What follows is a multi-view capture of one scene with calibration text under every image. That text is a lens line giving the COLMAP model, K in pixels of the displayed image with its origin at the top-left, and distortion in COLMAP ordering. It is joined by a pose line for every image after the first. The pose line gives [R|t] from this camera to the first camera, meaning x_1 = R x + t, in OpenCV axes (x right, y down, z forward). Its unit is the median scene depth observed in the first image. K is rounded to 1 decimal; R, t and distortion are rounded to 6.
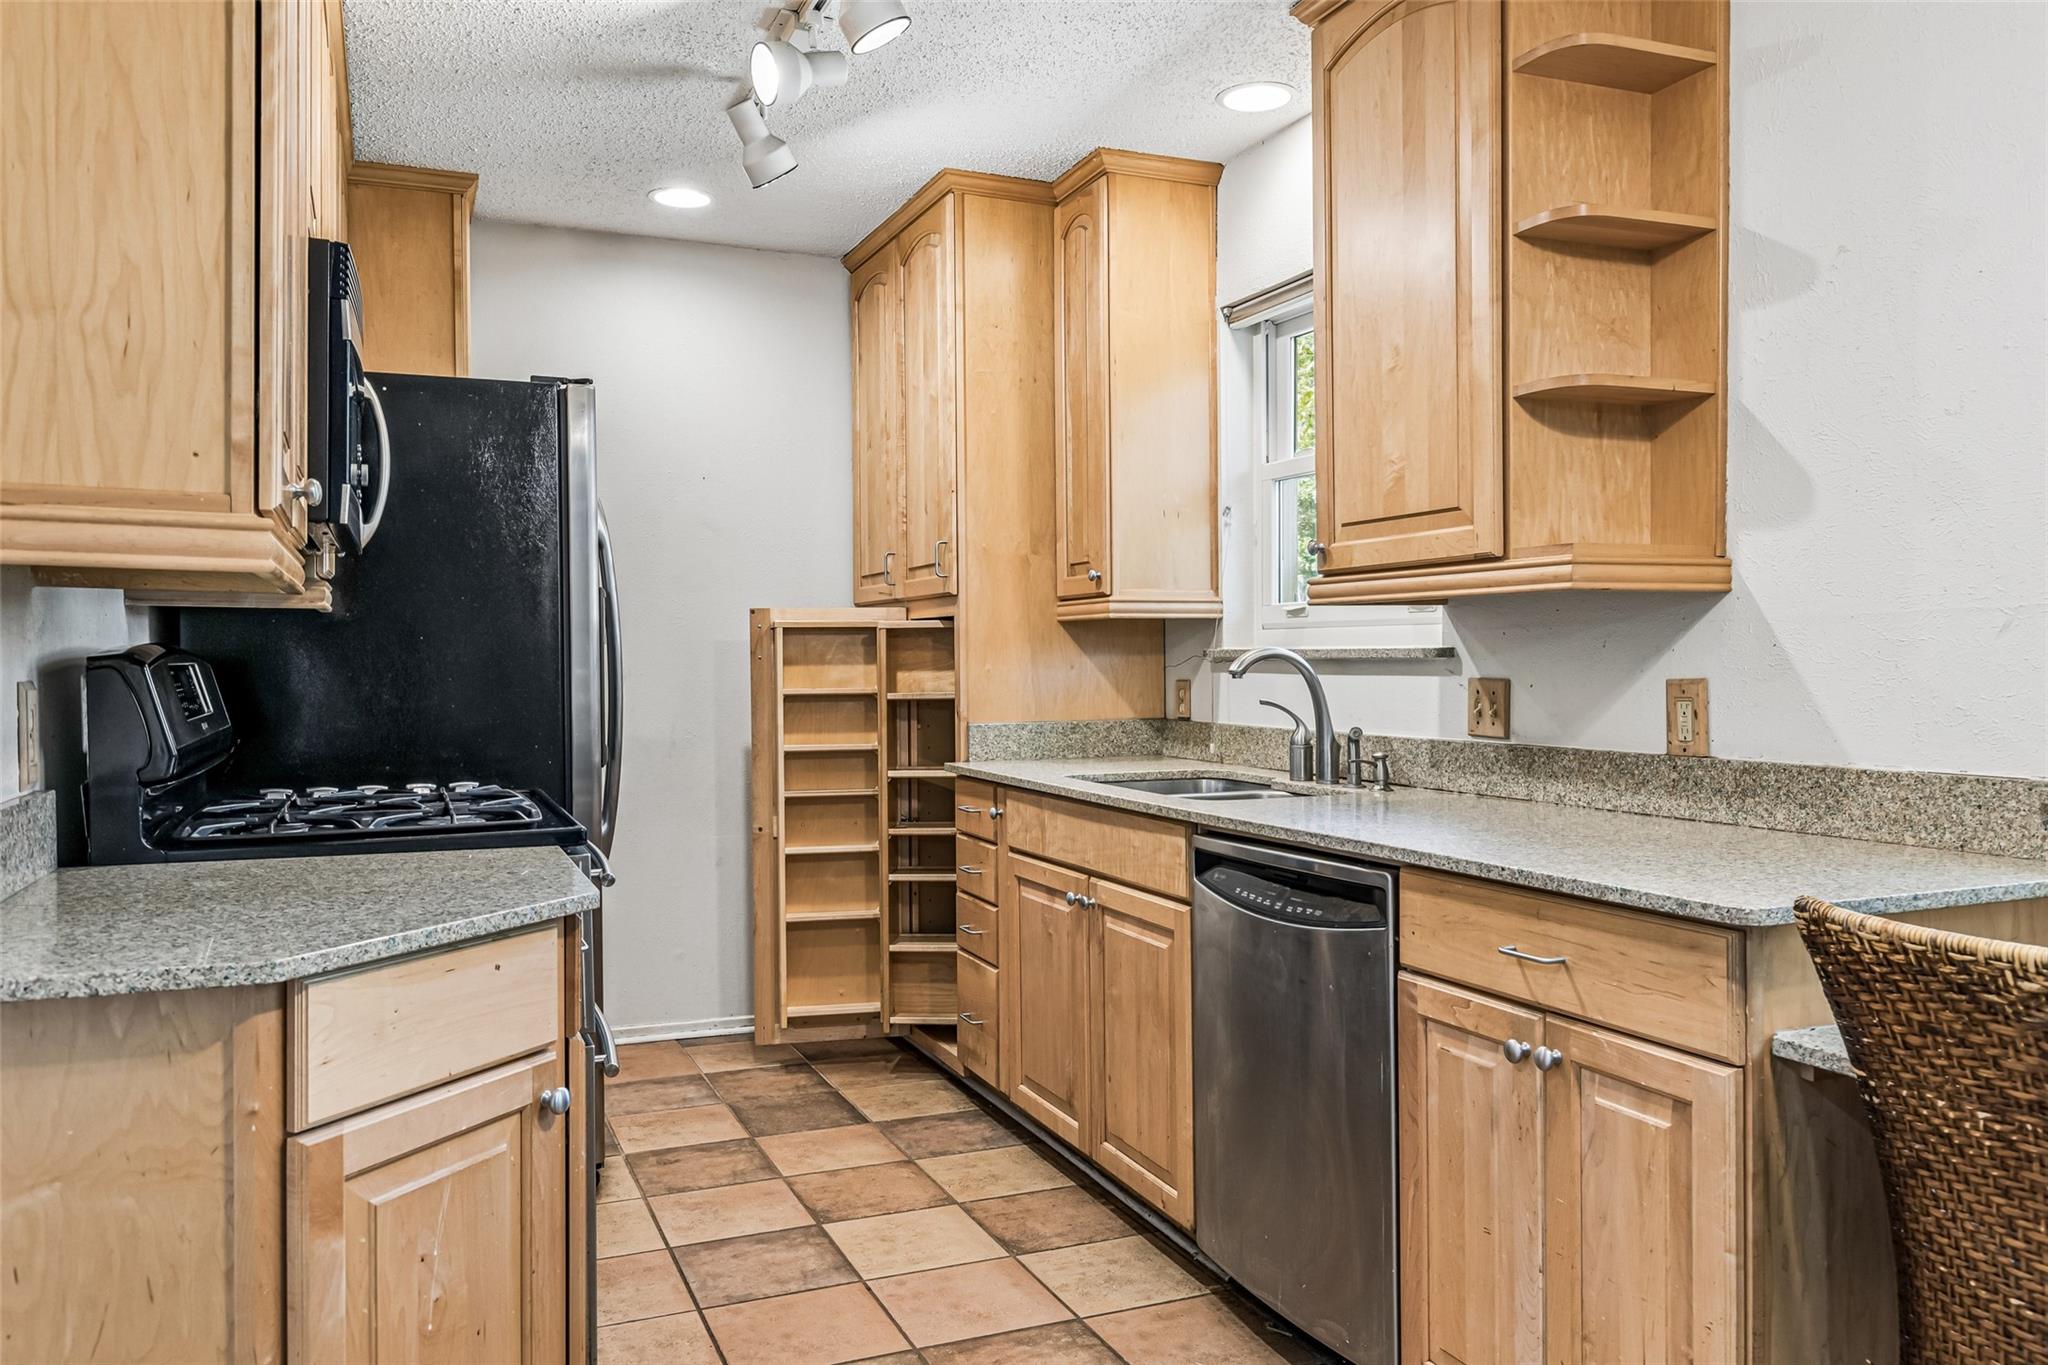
lens RADIAL K [[1496.8, 0, 1020.2], [0, 1496.8, 689.3], [0, 0, 1]] dist [0.002180, 0.005368]
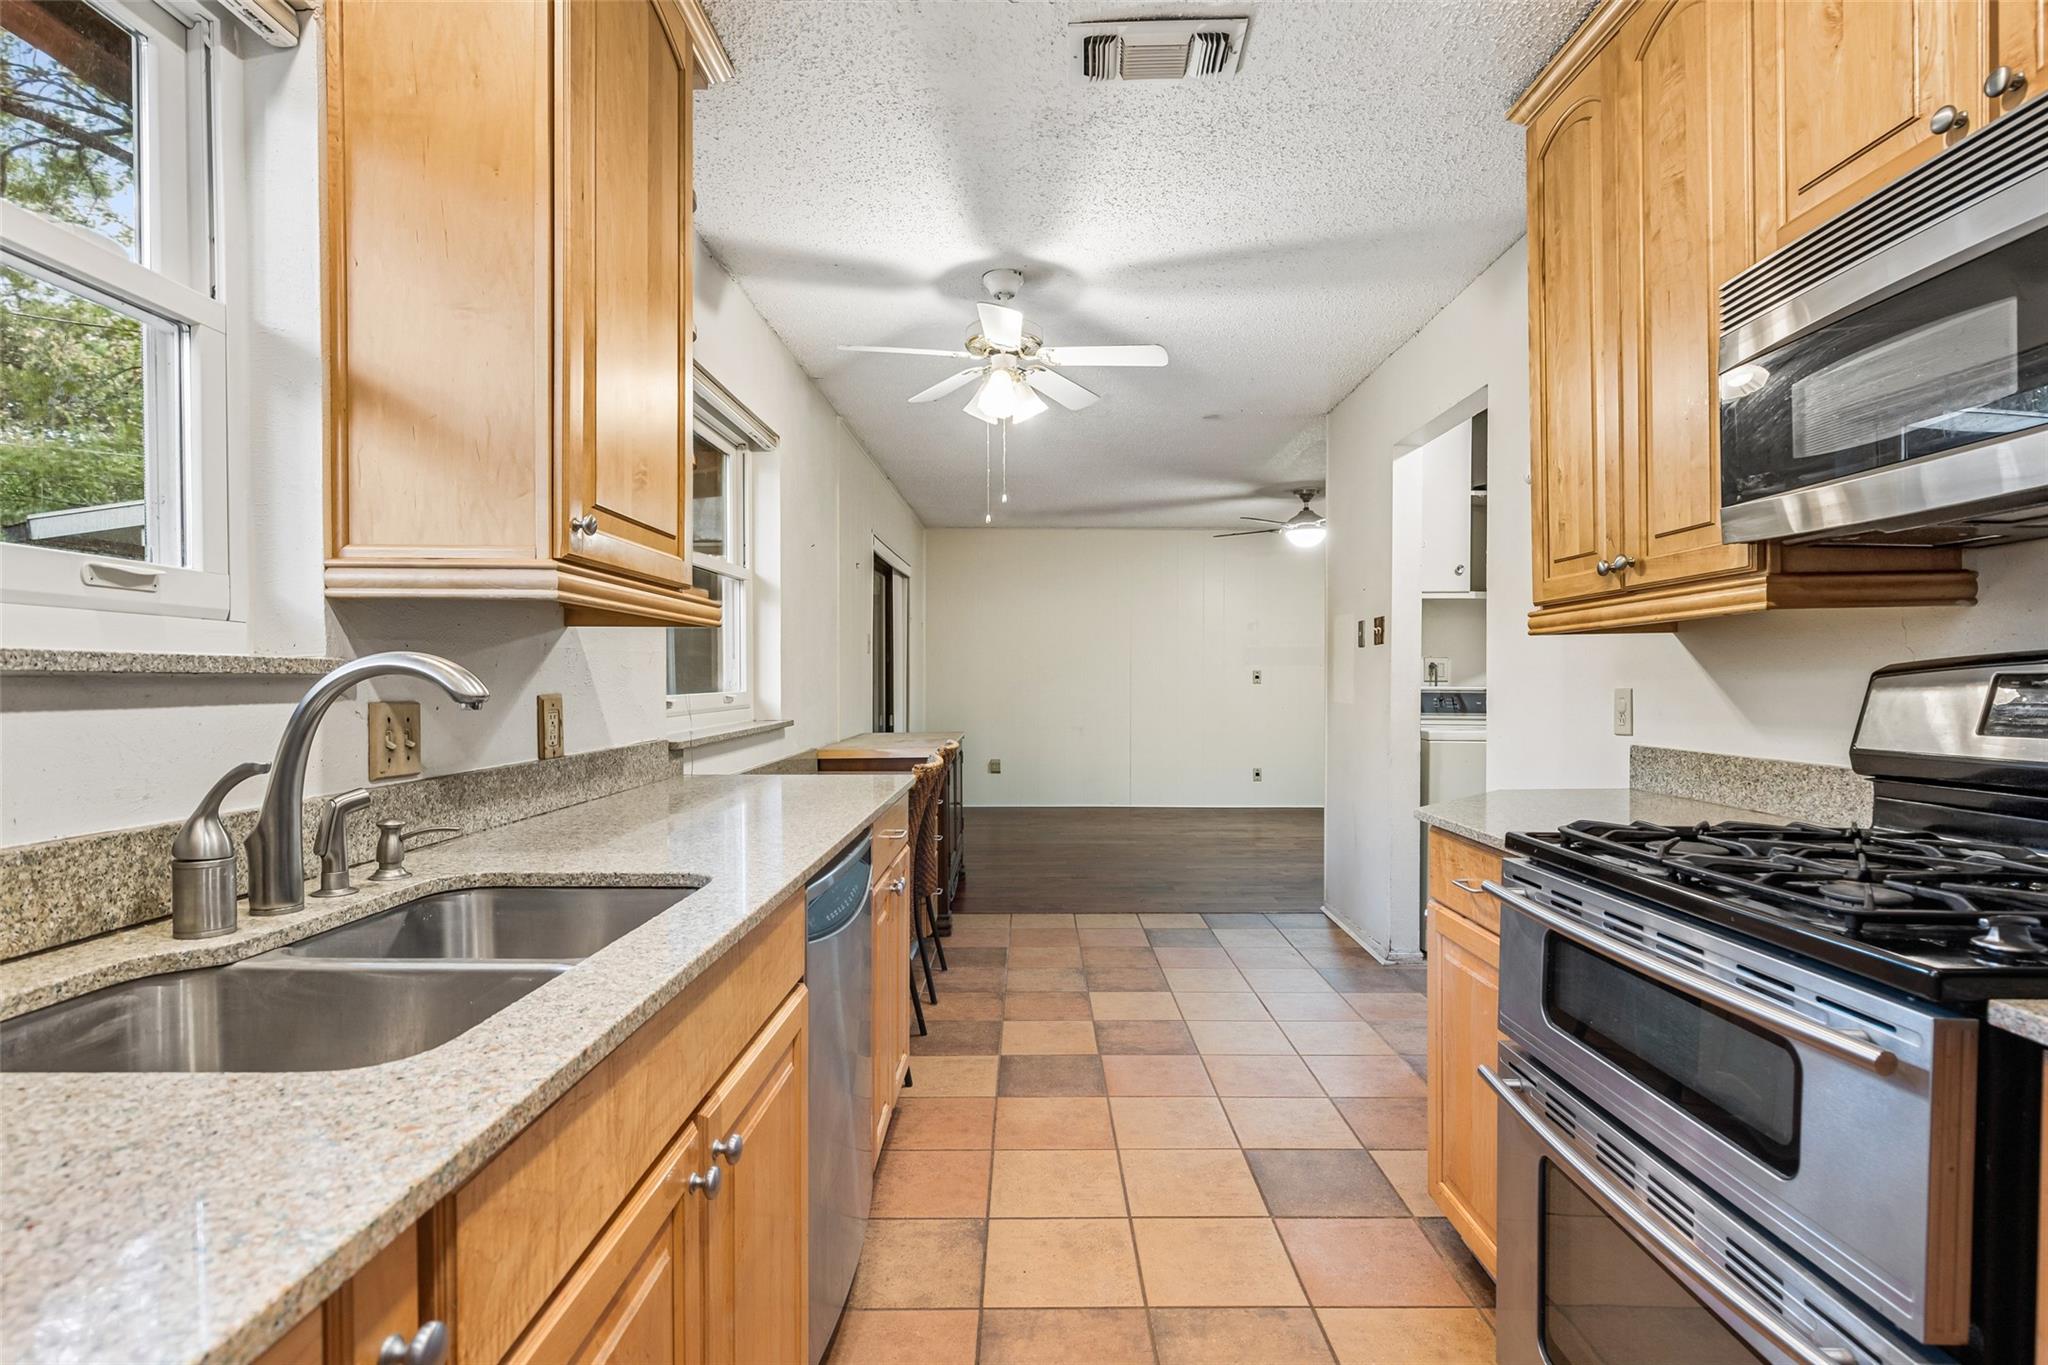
lens RADIAL K [[994.2, 0, 1028.5], [0, 994.2, 683.4], [0, 0, 1]] dist [0.001672, 0.000219]
pose [[-0.919870, 0.000217, 0.392222, -0.221345], [0.009010, 0.999748, 0.020578, -0.025376], [-0.392119, 0.022464, -0.919640, 1.475365]]
